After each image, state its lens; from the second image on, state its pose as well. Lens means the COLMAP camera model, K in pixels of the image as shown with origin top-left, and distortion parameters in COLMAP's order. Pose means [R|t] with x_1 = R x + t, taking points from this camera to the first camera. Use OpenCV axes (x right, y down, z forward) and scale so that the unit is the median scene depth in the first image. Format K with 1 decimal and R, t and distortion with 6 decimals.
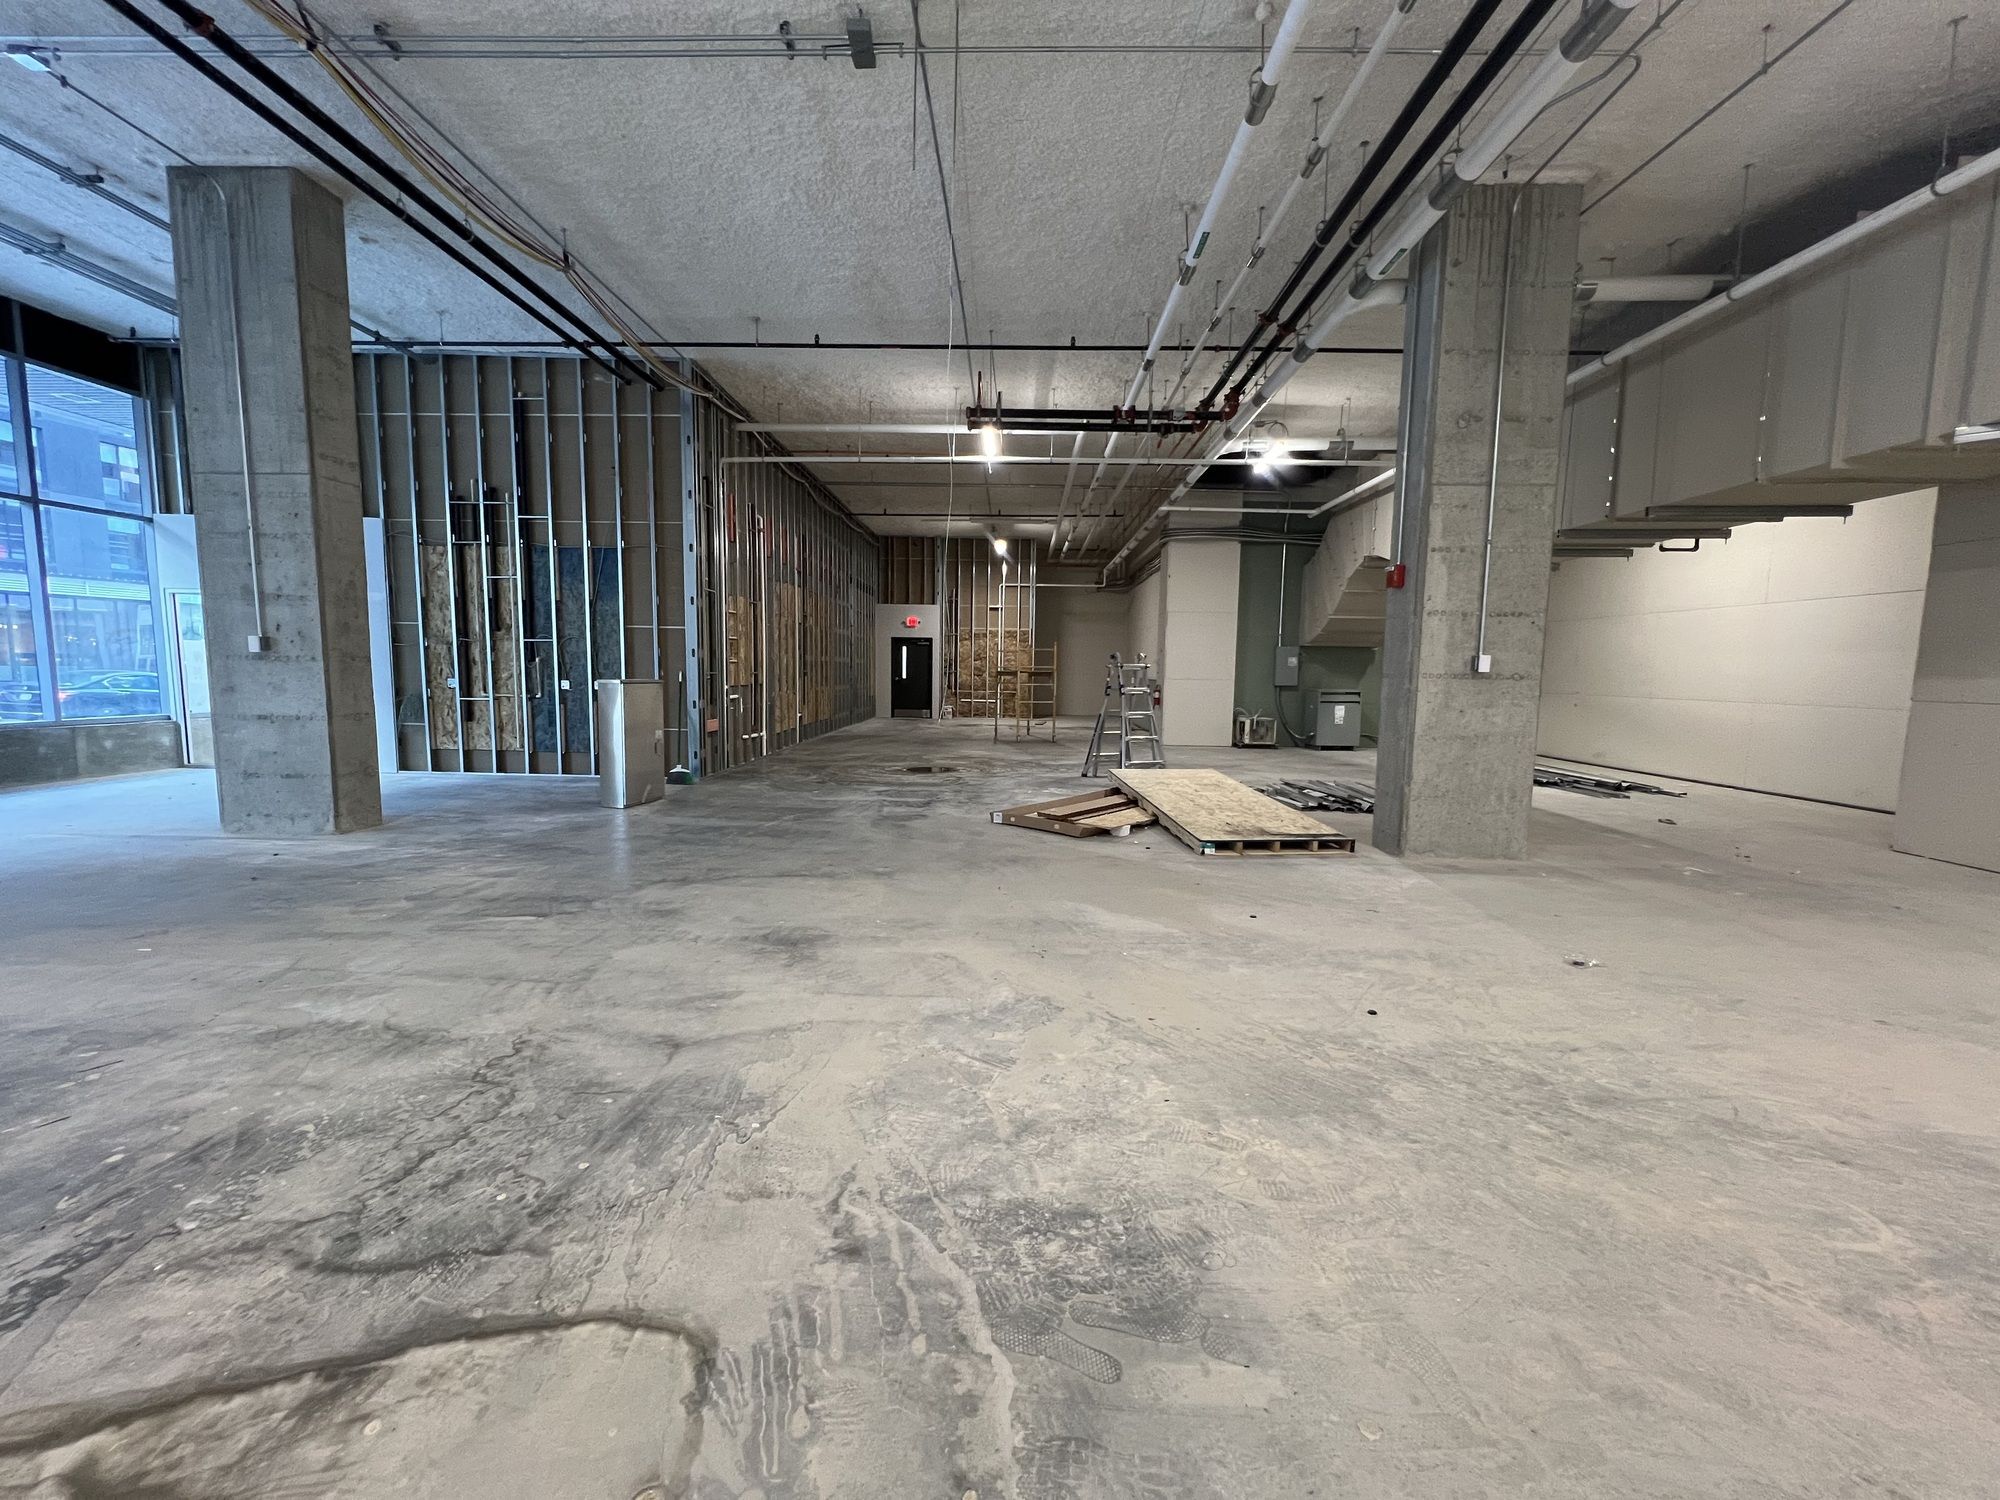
lens RADIAL K [[800.4, 0, 1006.8], [0, 800.4, 744.1], [0, 0, 1]] dist [-0.001649, -0.000056]
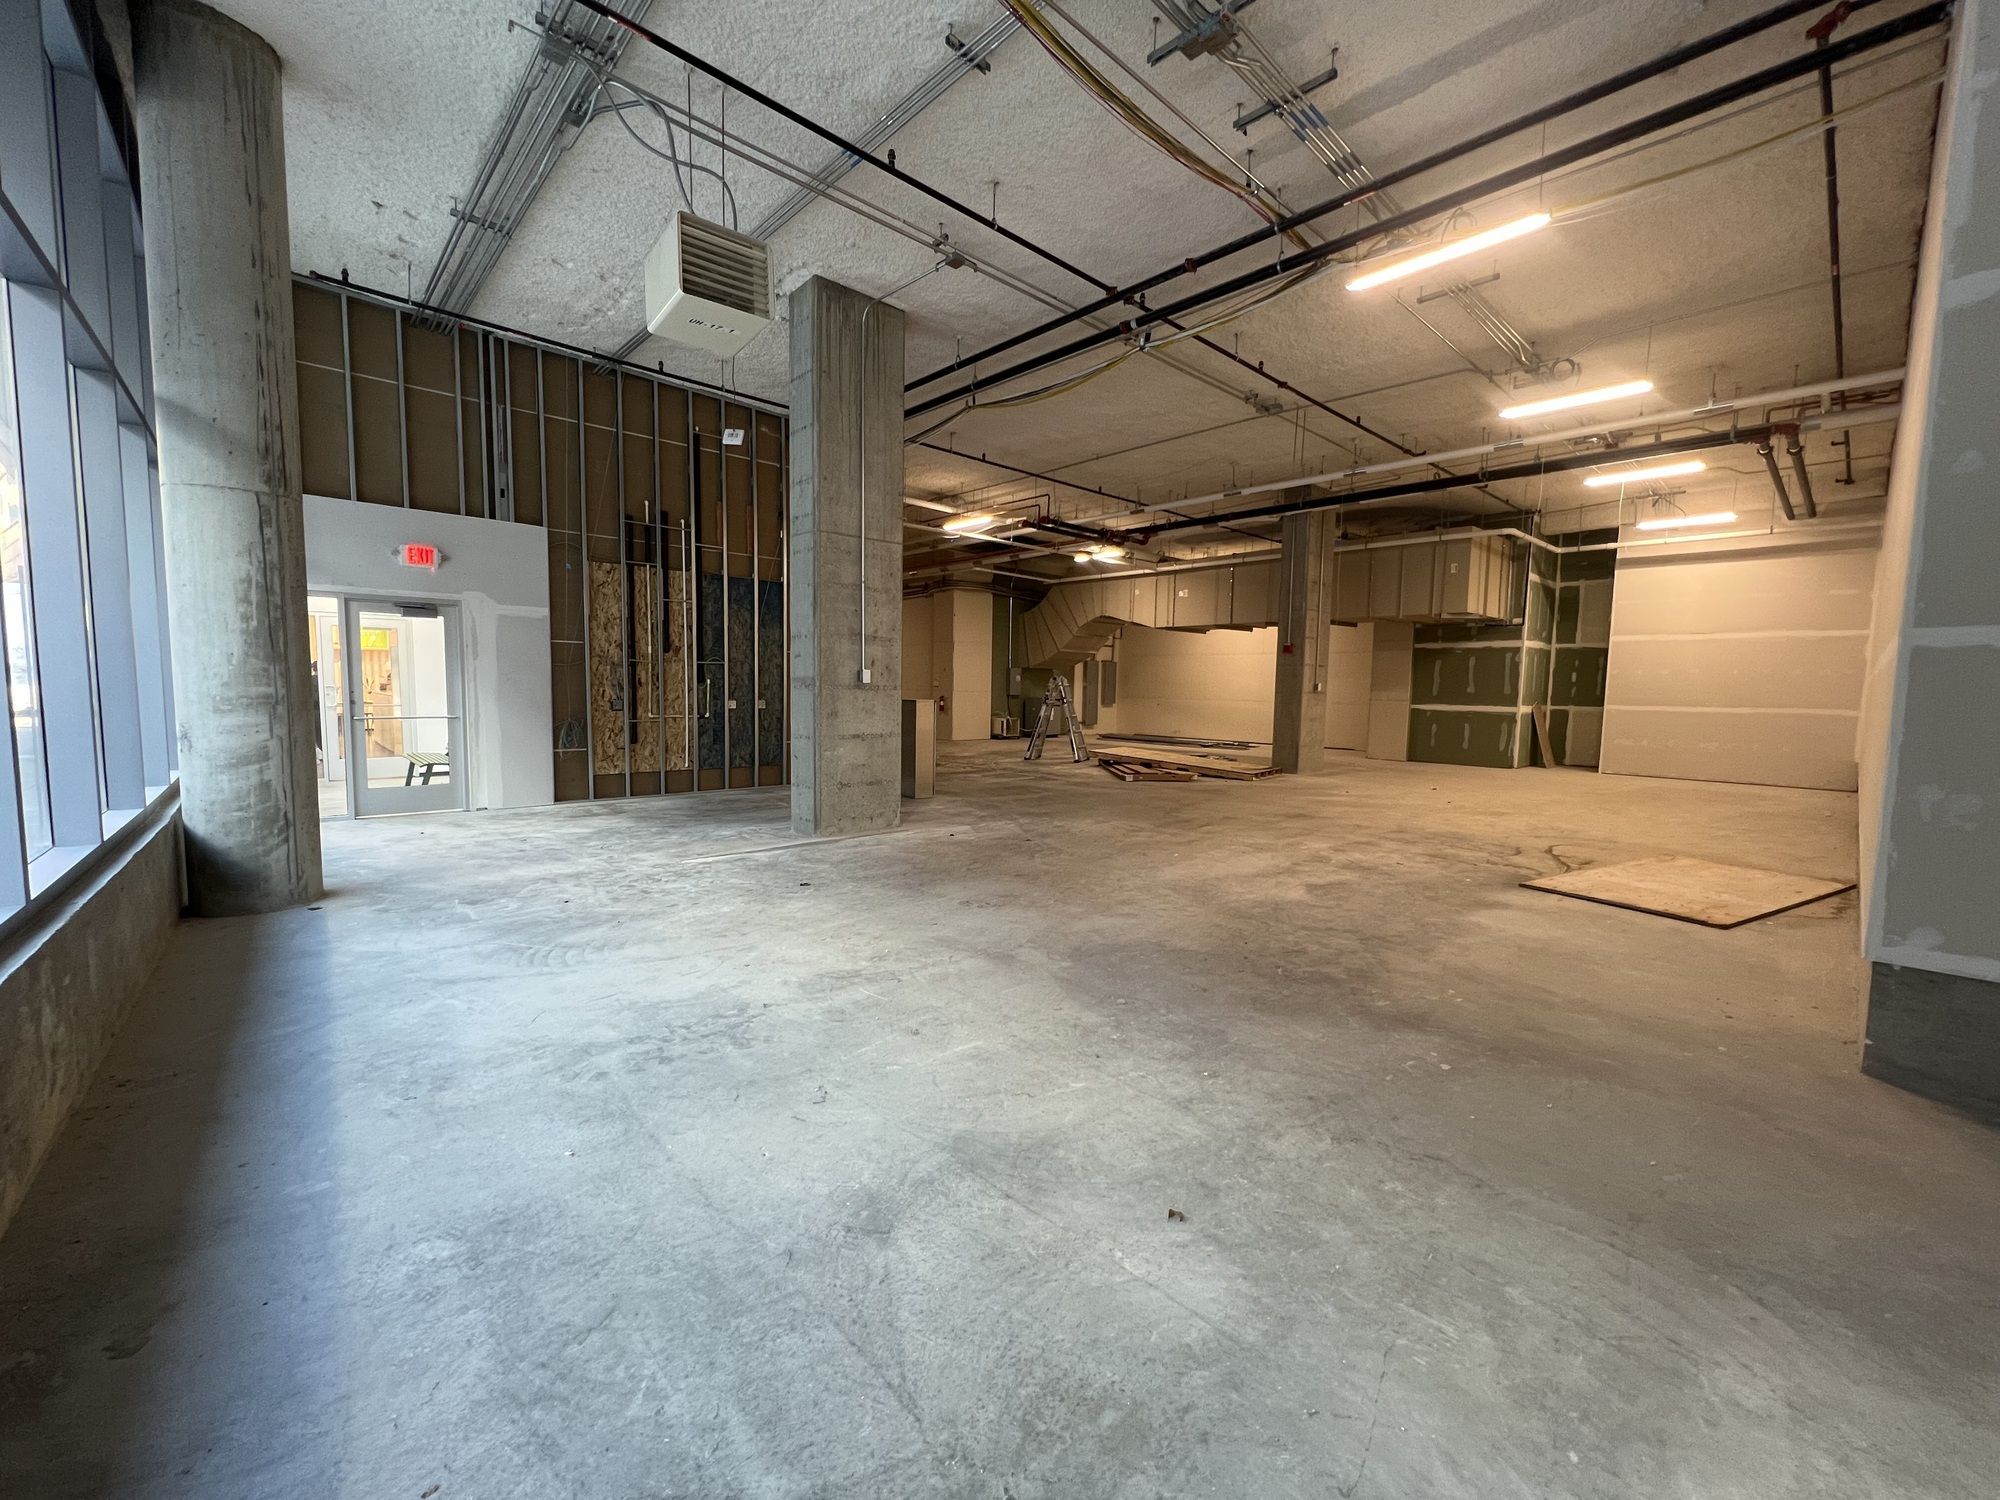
lens RADIAL K [[800.4, 0, 1010.5], [0, 800.4, 747.1], [0, 0, 1]] dist [-0.001649, -0.000056]
pose [[0.718016, -0.053606, 0.693959, -1.584670], [0.059406, 0.998111, 0.015636, -0.021742], [-0.693487, 0.029999, 0.719845, -0.033911]]
